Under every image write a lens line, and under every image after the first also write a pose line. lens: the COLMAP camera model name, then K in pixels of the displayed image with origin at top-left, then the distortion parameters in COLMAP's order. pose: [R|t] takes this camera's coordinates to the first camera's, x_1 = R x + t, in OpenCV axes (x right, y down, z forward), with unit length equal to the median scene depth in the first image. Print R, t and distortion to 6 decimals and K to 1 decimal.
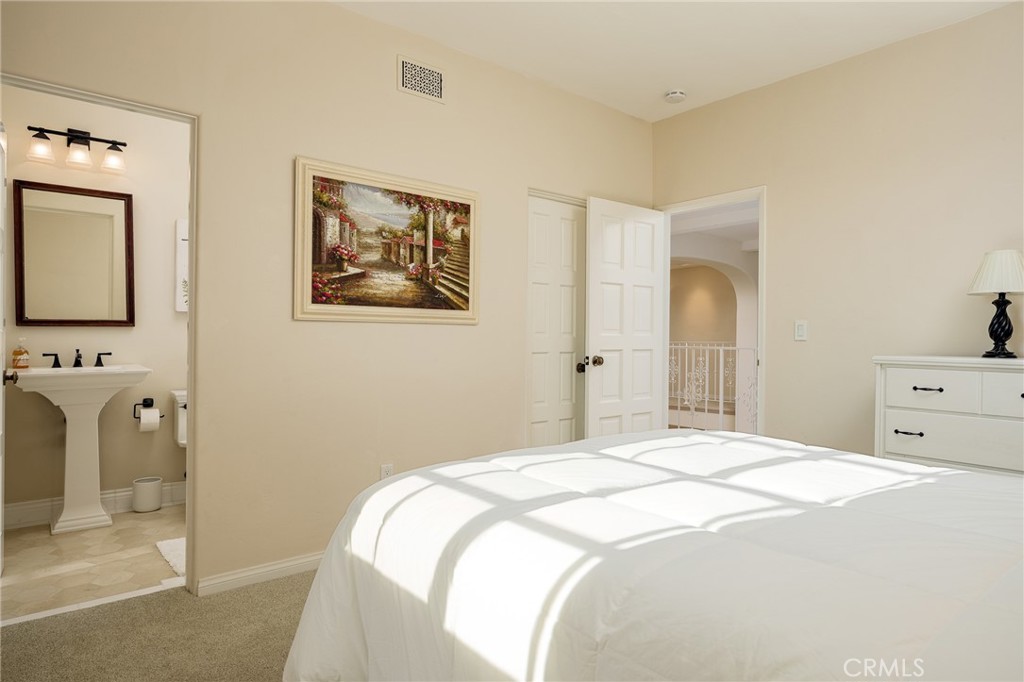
lens RADIAL K [[602.7, 0, 513.6], [0, 602.7, 347.5], [0, 0, 1]] dist [0.002933, 0.000675]
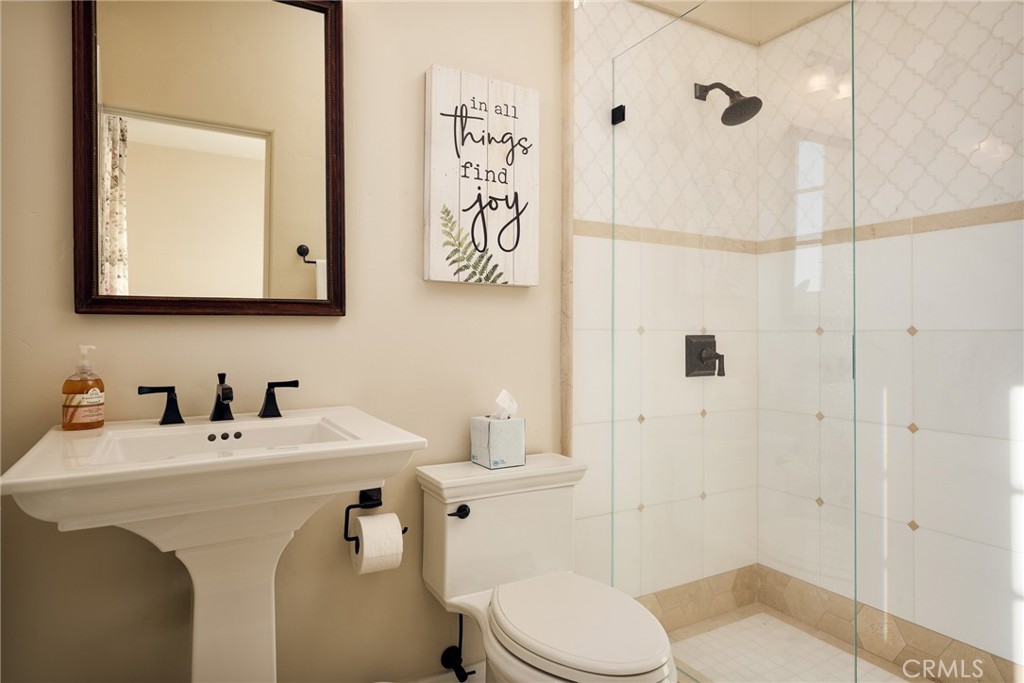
lens RADIAL K [[602.7, 0, 510.5], [0, 602.7, 333.0], [0, 0, 1]] dist [0.002933, 0.000675]
pose [[0.989934, -0.001659, -0.141522, -0.483883], [-0.000534, 0.999880, -0.015456, -0.017317], [0.141531, 0.015376, 0.989814, 0.642819]]
